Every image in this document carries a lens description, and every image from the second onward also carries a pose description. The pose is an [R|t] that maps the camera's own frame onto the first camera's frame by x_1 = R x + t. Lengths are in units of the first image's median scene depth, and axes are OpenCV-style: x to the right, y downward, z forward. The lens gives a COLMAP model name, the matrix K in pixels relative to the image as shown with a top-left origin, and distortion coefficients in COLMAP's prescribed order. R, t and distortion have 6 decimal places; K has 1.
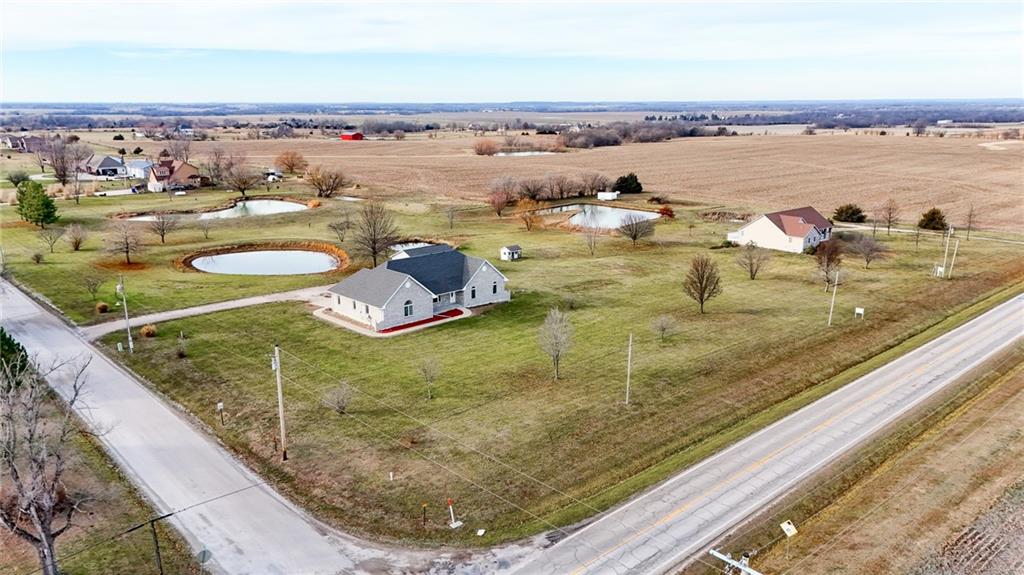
lens RADIAL K [[752.0, 0, 512.7], [0, 752.0, 289.0], [0, 0, 1]] dist [0.067511, -0.058666]
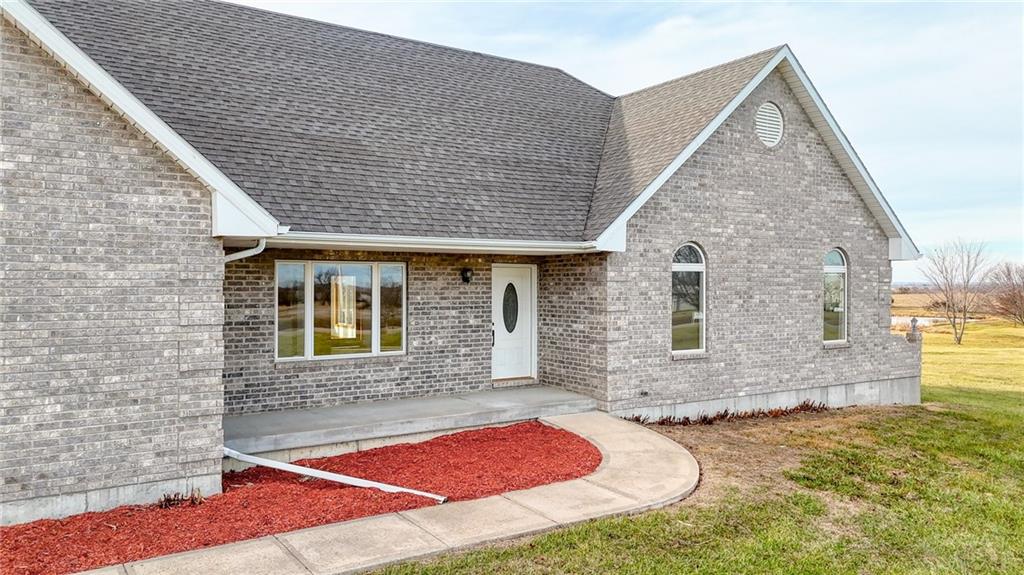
lens RADIAL K [[752.0, 0, 512.7], [0, 752.0, 289.0], [0, 0, 1]] dist [0.067511, -0.058666]
pose [[0.985259, 0.003072, -0.171041, -0.058679], [-0.042775, 0.972502, -0.228933, 0.032070], [0.165634, 0.232875, 0.958298, 0.872801]]
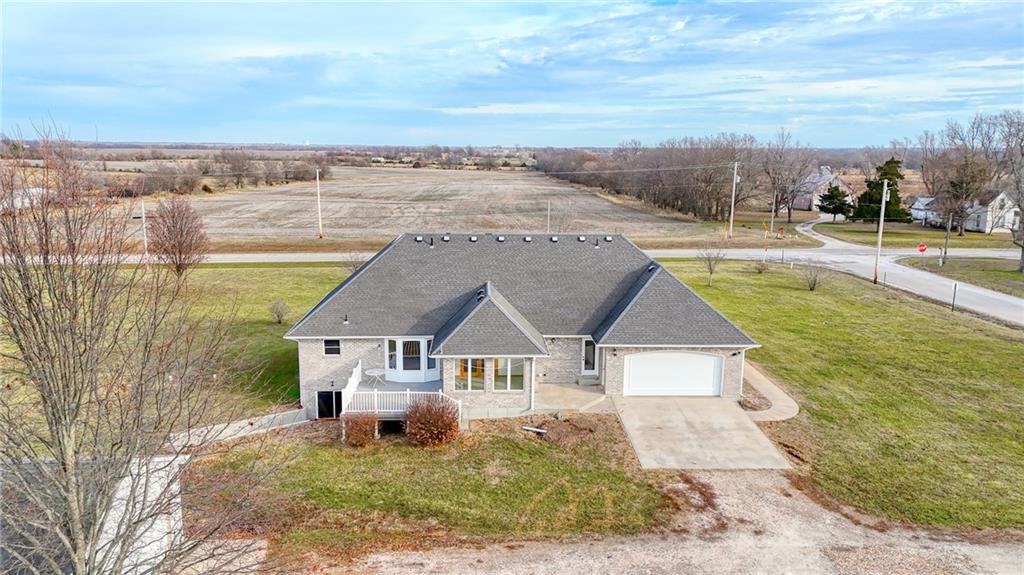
lens RADIAL K [[749.8, 0, 512.0], [0, 749.8, 287.5], [0, 0, 1]] dist [0.092692, -0.113287]
pose [[-0.755272, -0.126457, 0.643096, -0.369450], [0.149799, 0.921931, 0.357216, -0.156903], [-0.638062, 0.366131, -0.677366, 1.258531]]
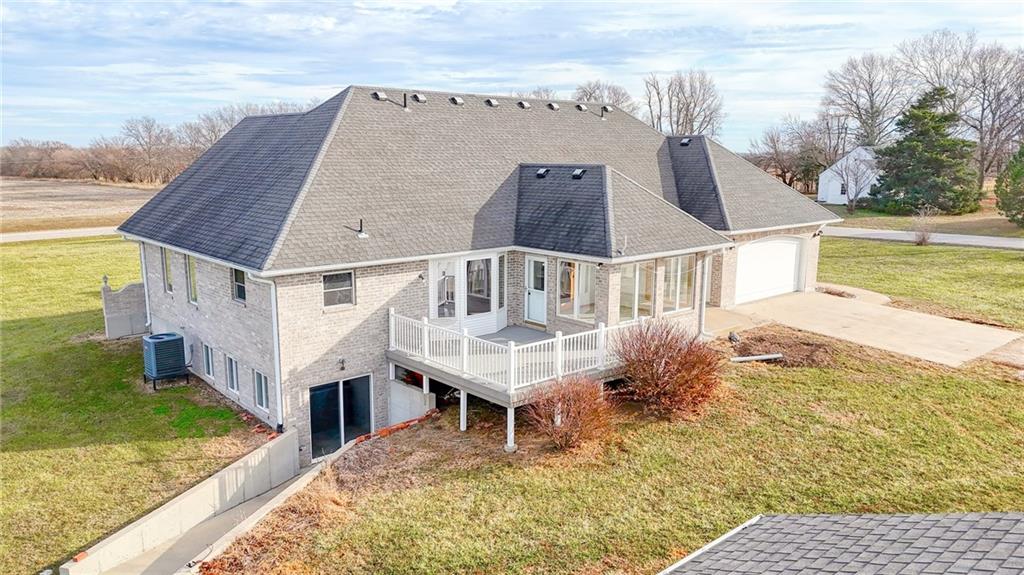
lens RADIAL K [[752.0, 0, 512.7], [0, 752.0, 289.0], [0, 0, 1]] dist [0.067511, -0.058666]
pose [[-0.999240, -0.007926, 0.038154, -0.132229], [0.008441, 0.911829, 0.410484, -0.088763], [-0.038043, 0.410494, -0.911069, 1.238010]]
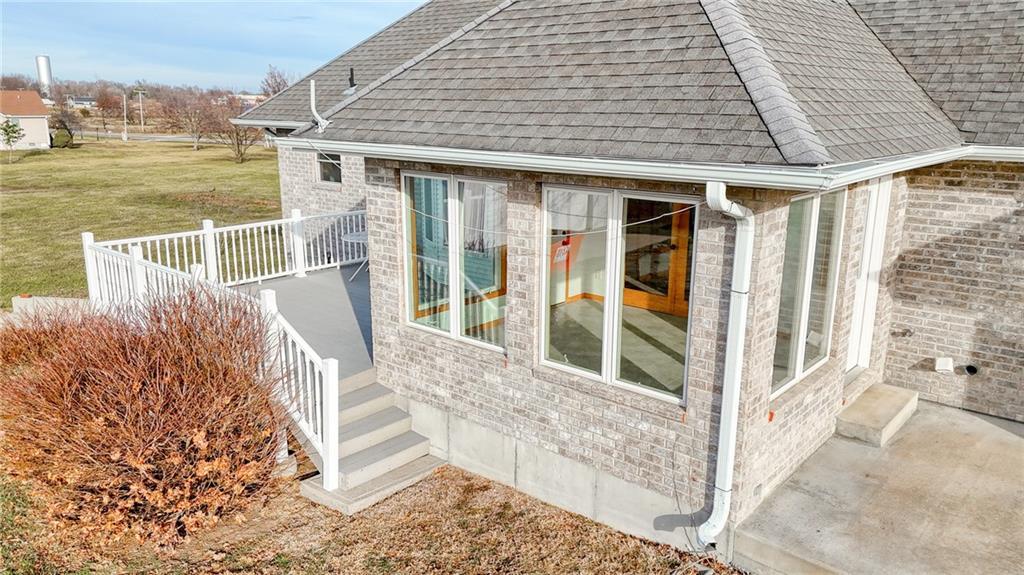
lens RADIAL K [[752.0, 0, 512.7], [0, 752.0, 289.0], [0, 0, 1]] dist [0.067511, -0.058666]
pose [[-0.099503, -0.237241, 0.966342, -0.221258], [0.232189, 0.938815, 0.254391, -0.025029], [-0.967568, 0.249686, -0.038330, 1.066060]]
